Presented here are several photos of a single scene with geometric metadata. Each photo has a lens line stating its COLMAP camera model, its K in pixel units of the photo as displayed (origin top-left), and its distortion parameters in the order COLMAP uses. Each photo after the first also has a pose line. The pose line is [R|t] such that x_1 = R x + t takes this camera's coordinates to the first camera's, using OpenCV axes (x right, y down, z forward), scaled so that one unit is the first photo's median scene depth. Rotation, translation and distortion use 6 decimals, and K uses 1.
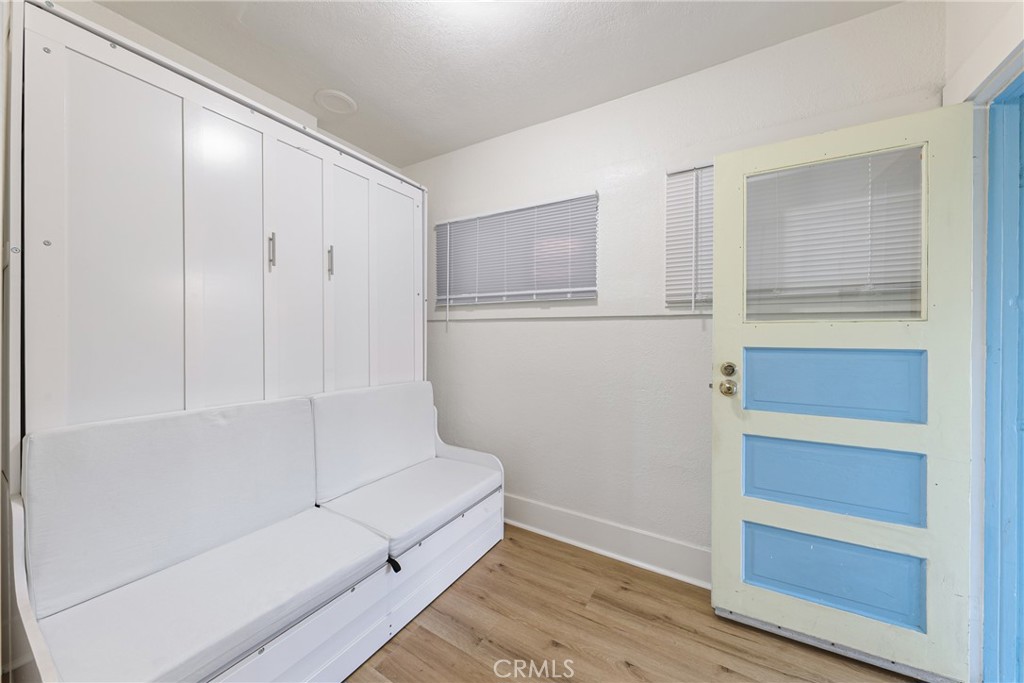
lens RADIAL K [[366.1, 0, 506.3], [0, 366.1, 337.9], [0, 0, 1]] dist [0.002857, 0.000073]
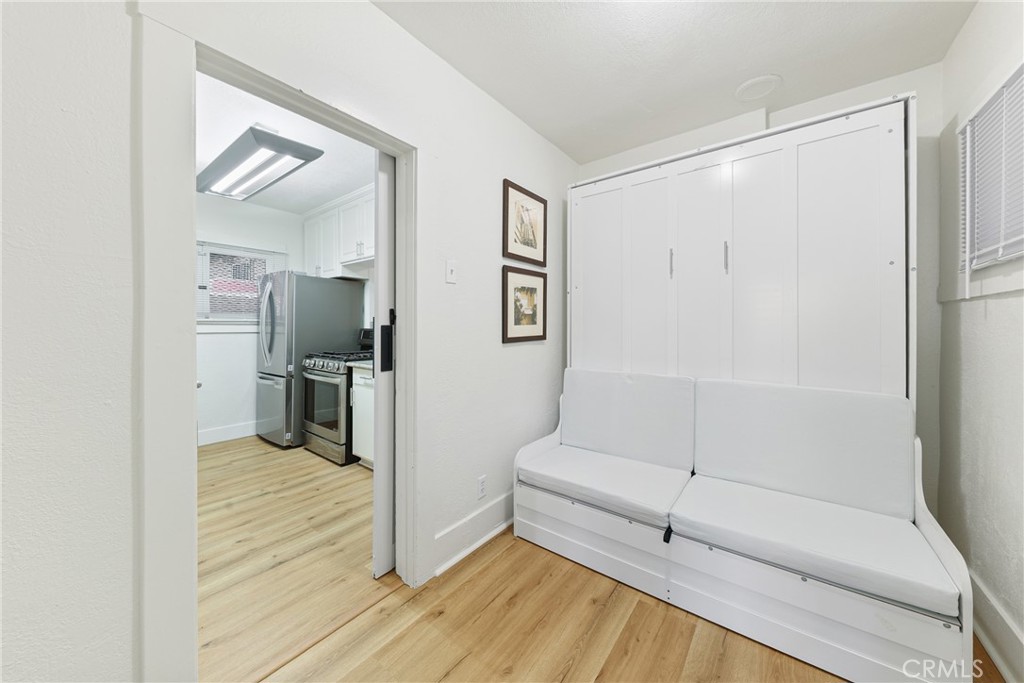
lens RADIAL K [[366.1, 0, 512.6], [0, 366.1, 331.1], [0, 0, 1]] dist [0.002857, 0.000073]
pose [[-0.111272, 0.000837, -0.993790, 0.791194], [-0.008810, 0.999960, 0.001829, 0.012870], [0.993751, 0.008958, -0.111260, 0.630129]]
